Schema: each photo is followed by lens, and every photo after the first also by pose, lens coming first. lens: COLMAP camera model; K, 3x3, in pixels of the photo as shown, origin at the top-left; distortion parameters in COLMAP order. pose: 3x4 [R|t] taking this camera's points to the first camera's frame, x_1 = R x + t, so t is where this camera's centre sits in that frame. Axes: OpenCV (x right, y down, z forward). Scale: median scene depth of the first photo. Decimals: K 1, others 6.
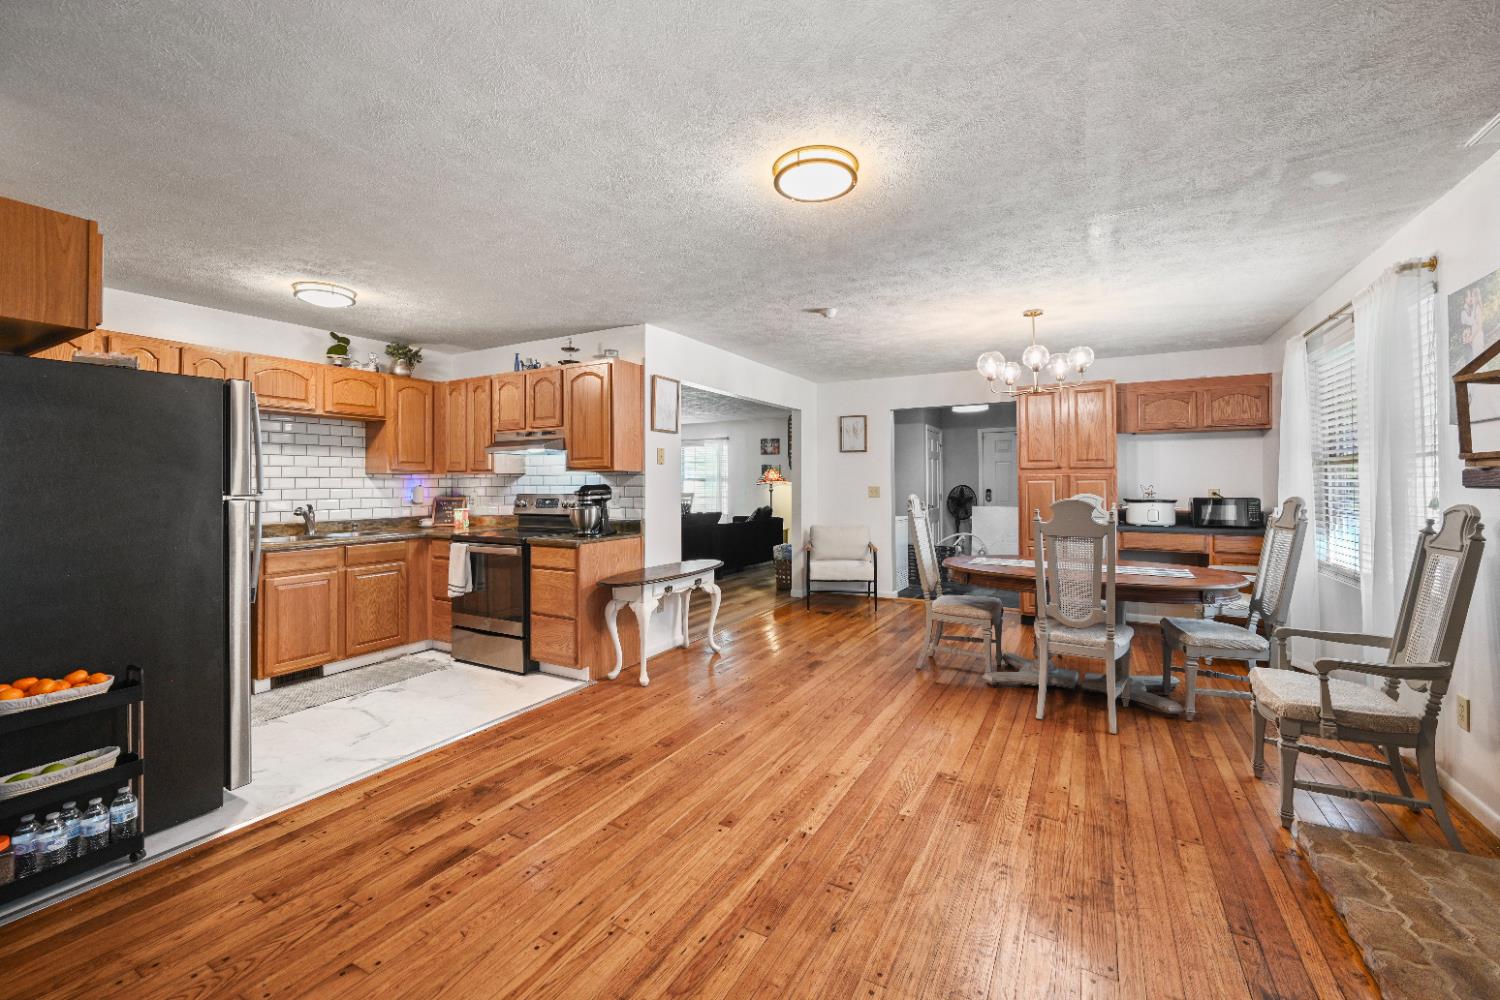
lens RADIAL K [[595.9, 0, 755.7], [0, 595.9, 481.4], [0, 0, 1]] dist [-0.001579, 0.000517]
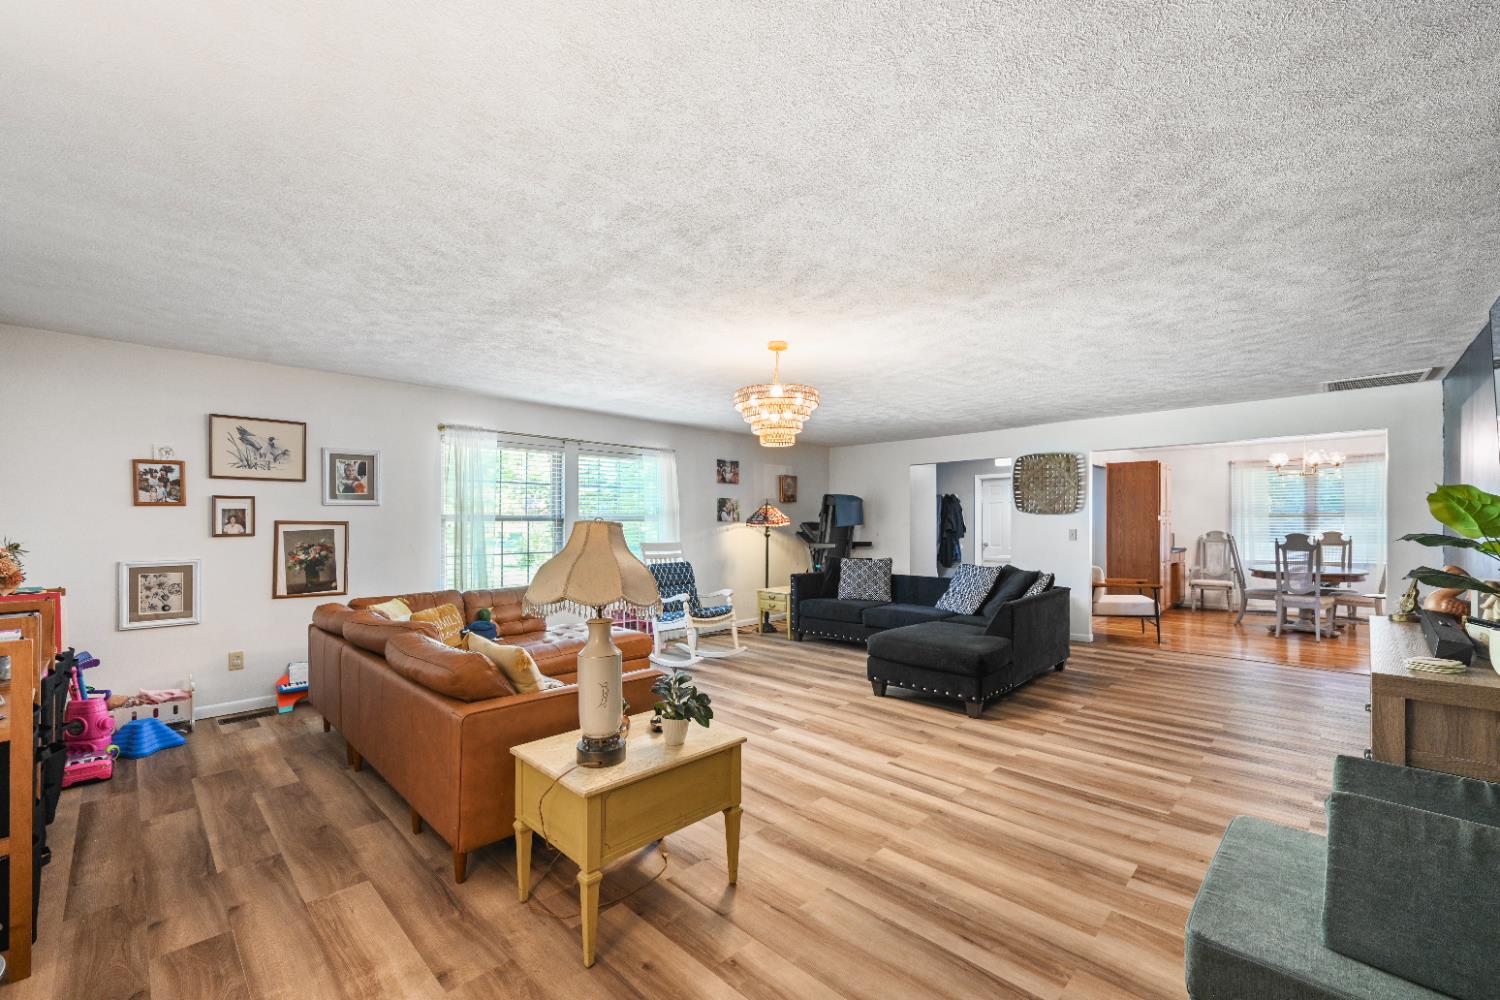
lens RADIAL K [[595.9, 0, 755.4], [0, 595.9, 522.2], [0, 0, 1]] dist [-0.001579, 0.000517]
pose [[0.268118, 0.002398, 0.963383, -1.716442], [-0.003588, 0.999992, -0.001490, 0.001800], [-0.963379, -0.003057, 0.268124, 2.125370]]
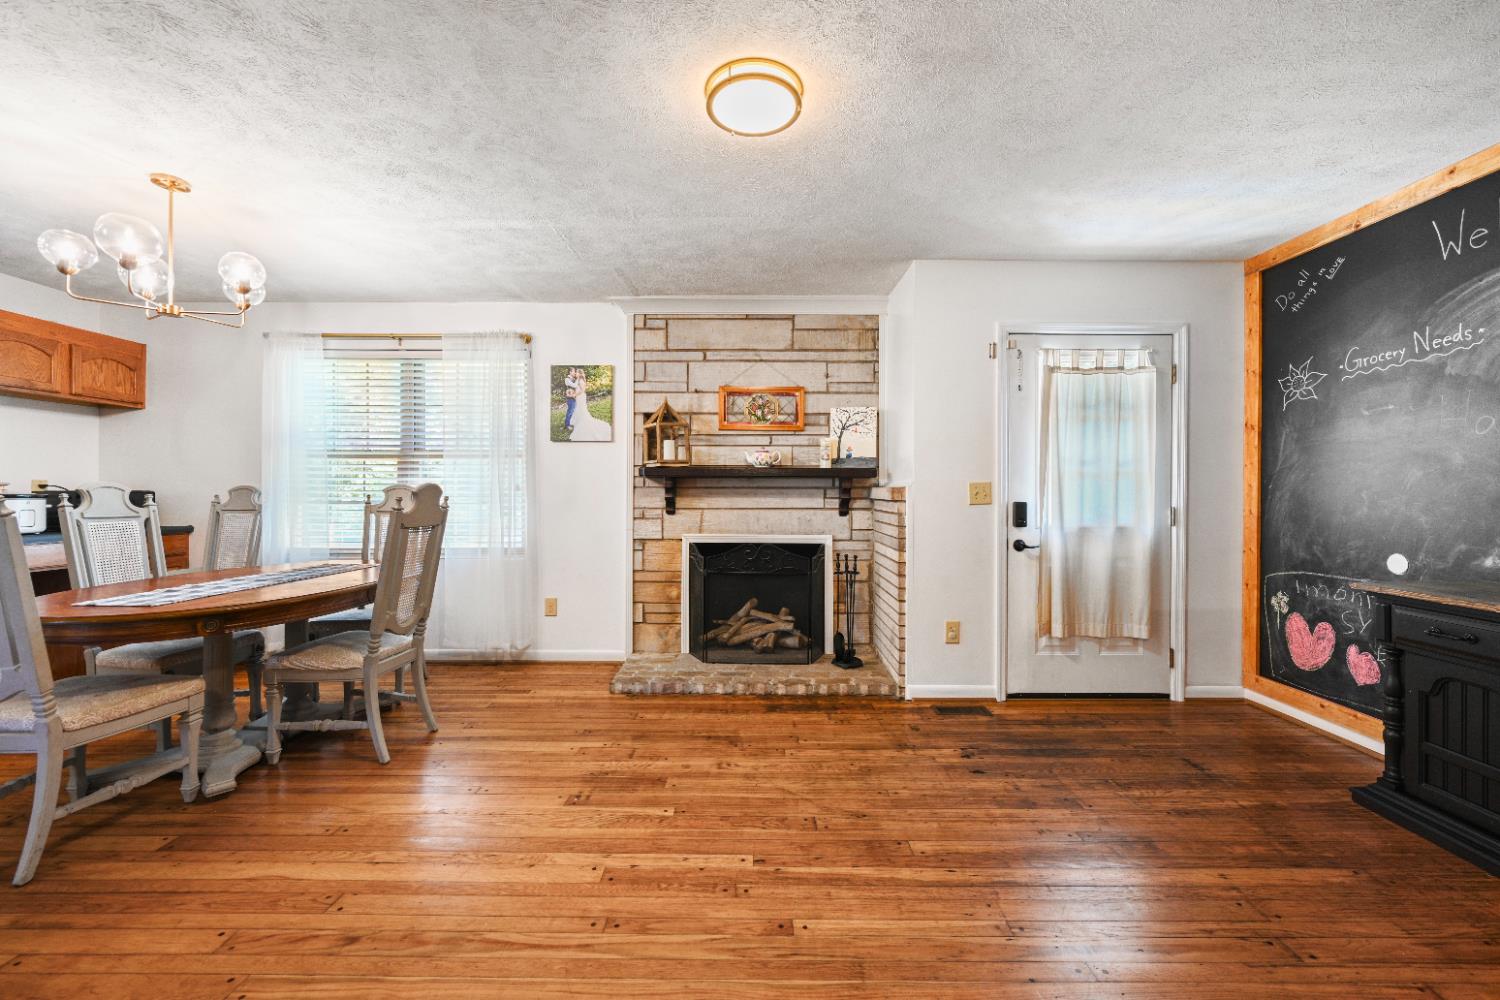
lens RADIAL K [[595.9, 0, 753.8], [0, 595.9, 497.2], [0, 0, 1]] dist [-0.001579, 0.000517]
pose [[-0.485612, -0.005427, 0.874158, -0.362688], [-0.005858, 0.999978, 0.002953, 0.034560], [-0.874155, -0.003687, -0.485633, 0.775636]]
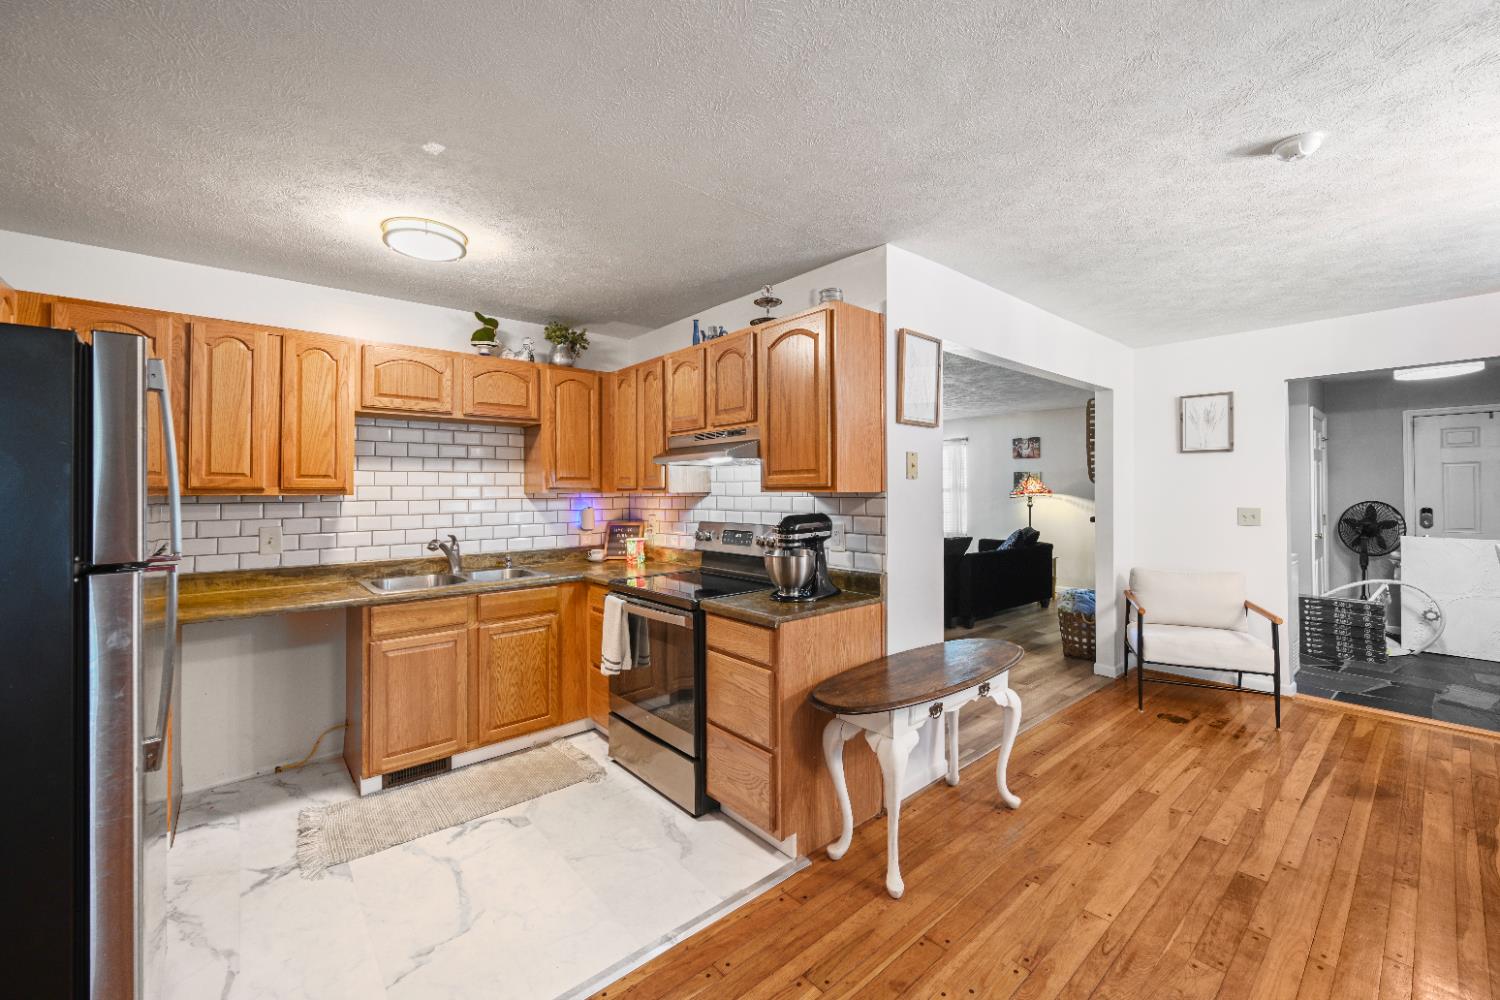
lens RADIAL K [[595.9, 0, 756.1], [0, 595.9, 483.6], [0, 0, 1]] dist [-0.001579, 0.000517]
pose [[0.940208, -0.004687, -0.340568, -0.115103], [0.002699, 0.999976, -0.006312, -0.023287], [0.340590, 0.005016, 0.940199, 0.429601]]
